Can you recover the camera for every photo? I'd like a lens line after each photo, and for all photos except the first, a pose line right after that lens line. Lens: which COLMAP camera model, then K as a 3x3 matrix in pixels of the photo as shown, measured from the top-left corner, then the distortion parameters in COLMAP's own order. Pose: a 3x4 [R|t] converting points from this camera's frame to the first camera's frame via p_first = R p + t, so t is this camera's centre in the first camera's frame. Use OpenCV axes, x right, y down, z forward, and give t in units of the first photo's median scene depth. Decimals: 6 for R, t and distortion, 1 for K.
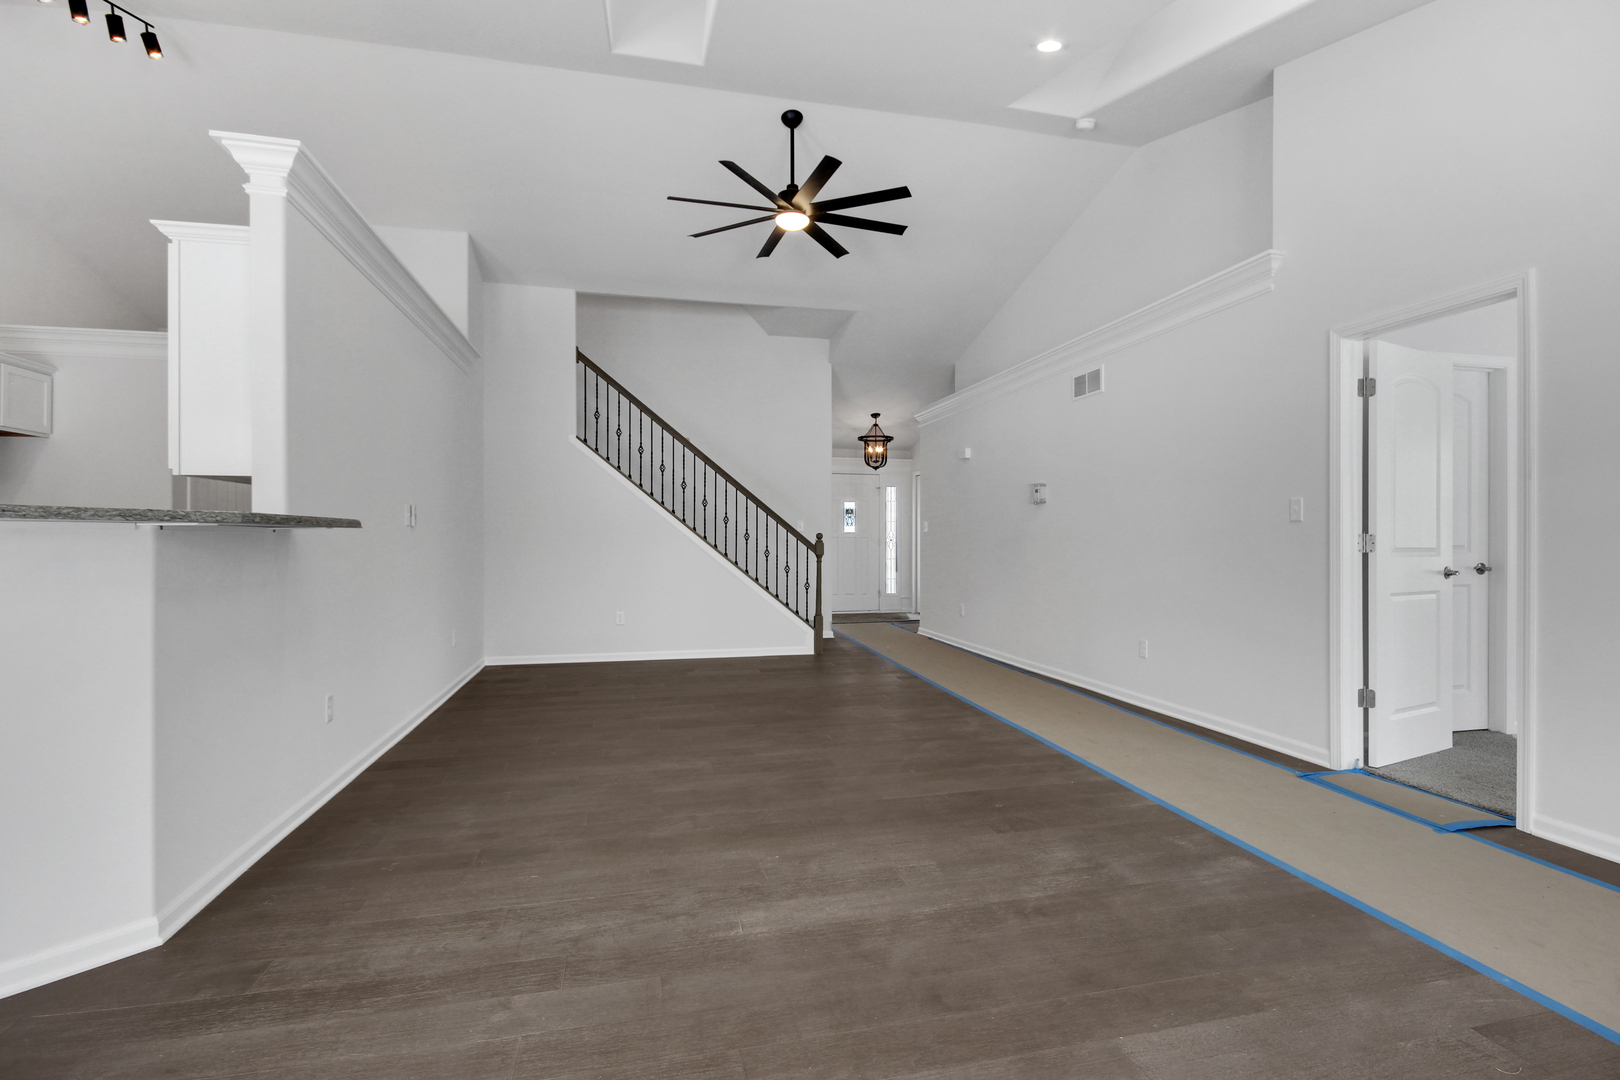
lens RADIAL K [[759.4, 0, 812.5], [0, 759.4, 540.6], [0, 0, 1]] dist [-0.005745, -0.003256]
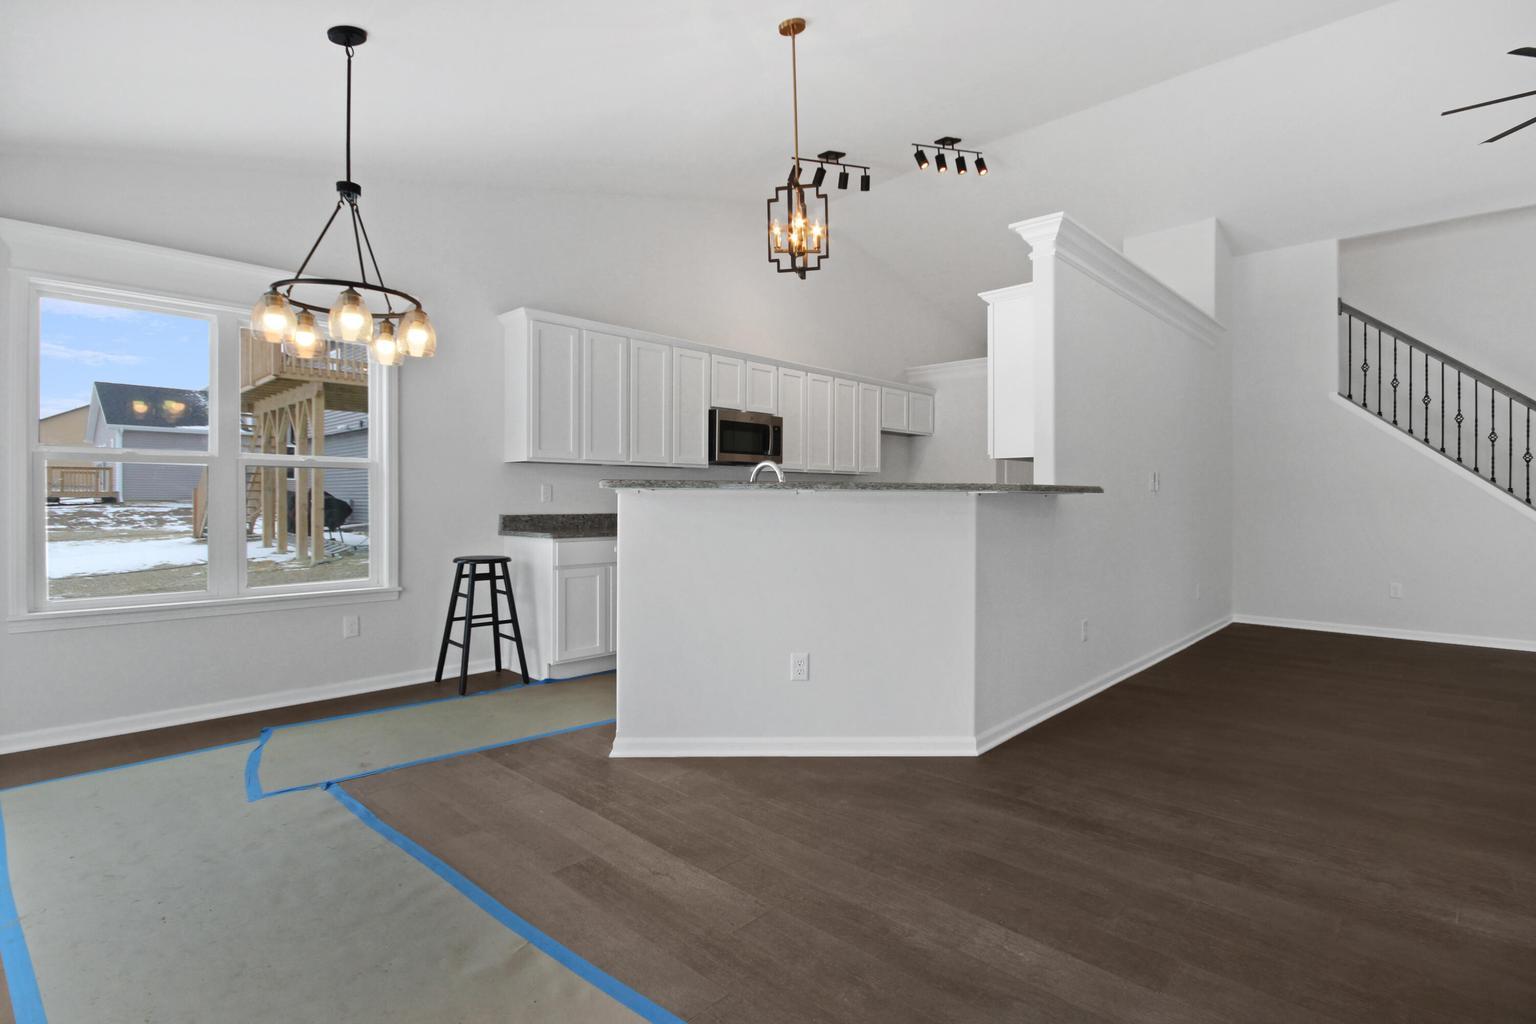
lens RADIAL K [[720.0, 0, 768.5], [0, 720.0, 505.0], [0, 0, 1]] dist [-0.005745, -0.003256]
pose [[0.524093, 0.005867, -0.851641, 0.153942], [-0.003675, 0.999983, 0.004628, 0.000006], [0.851653, 0.000705, 0.524106, -0.138071]]
